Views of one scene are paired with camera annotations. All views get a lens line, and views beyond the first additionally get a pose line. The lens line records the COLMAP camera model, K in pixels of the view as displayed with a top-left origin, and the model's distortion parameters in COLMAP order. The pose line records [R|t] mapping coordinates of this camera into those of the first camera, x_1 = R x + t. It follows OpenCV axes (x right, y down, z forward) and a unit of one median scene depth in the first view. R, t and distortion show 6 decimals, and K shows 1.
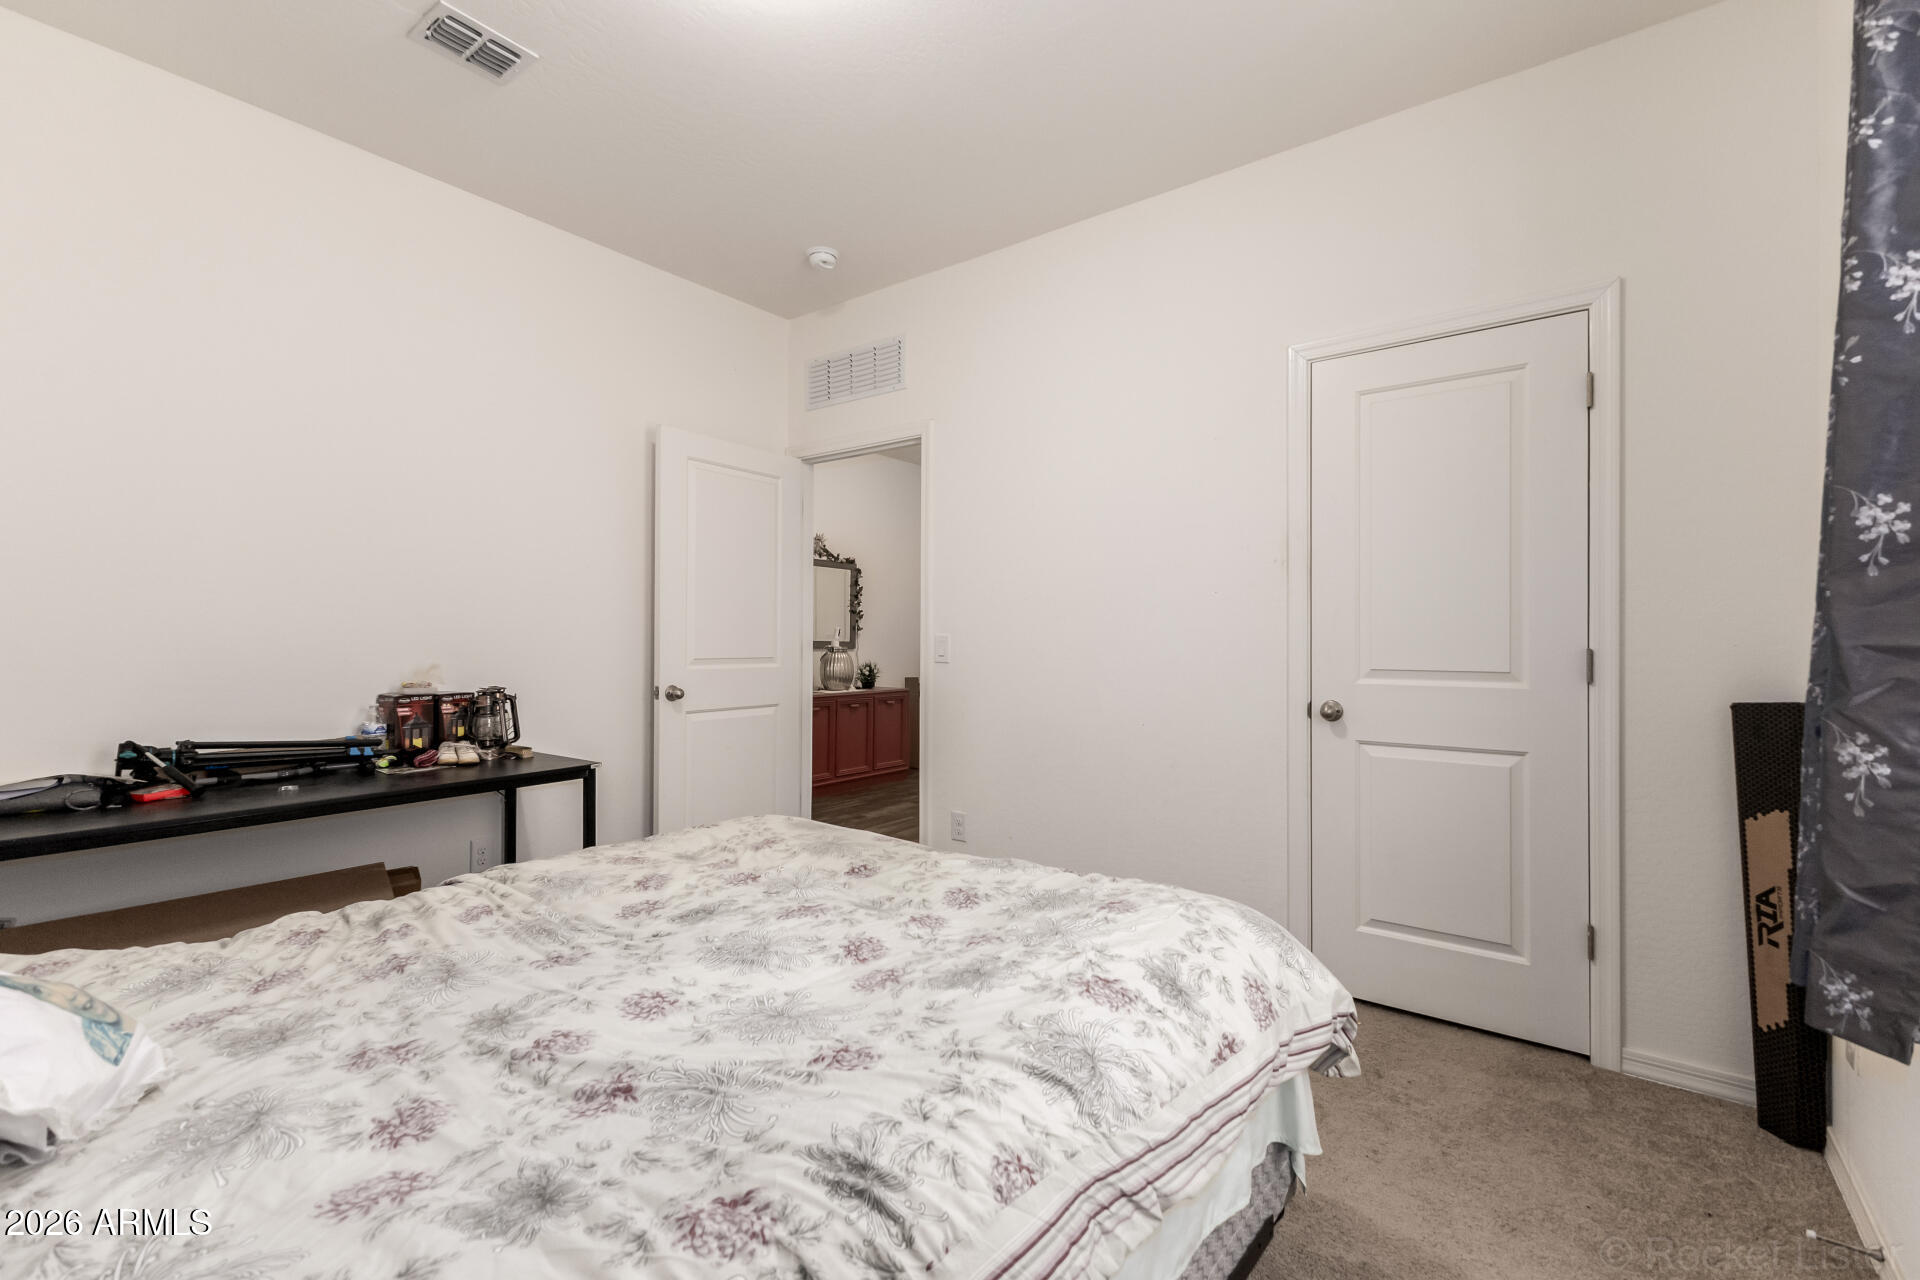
lens RADIAL K [[824.5, 0, 961.0], [0, 824.5, 634.3], [0, 0, 1]] dist [0.008862, -0.000337]
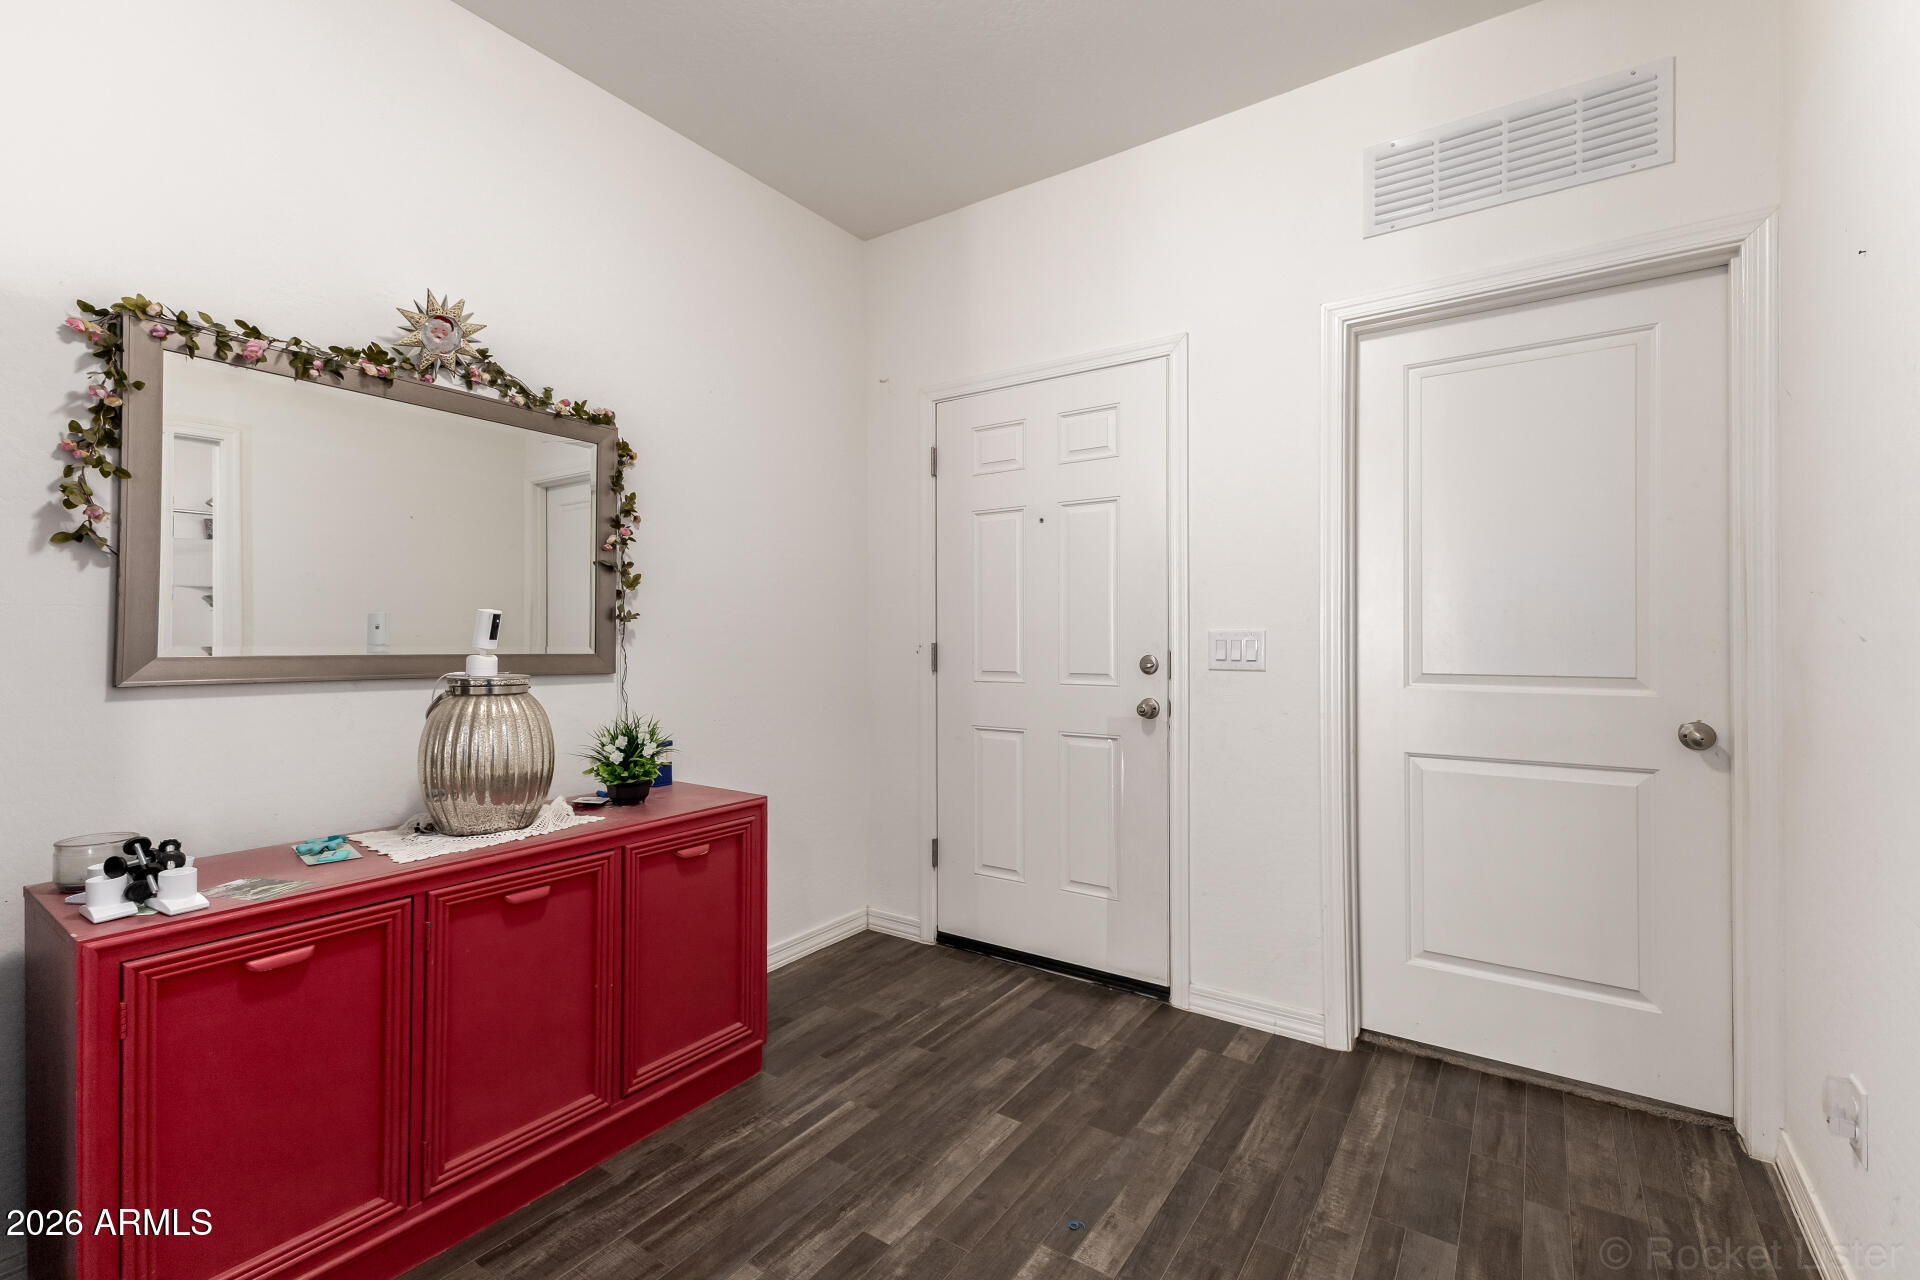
lens RADIAL K [[824.5, 0, 961.6], [0, 824.5, 637.9], [0, 0, 1]] dist [0.008862, -0.000337]
pose [[0.999814, -0.018383, 0.005905, 0.012313], [0.018379, 0.999831, 0.000712, 0.004345], [-0.005917, -0.000603, 0.999982, 0.659166]]
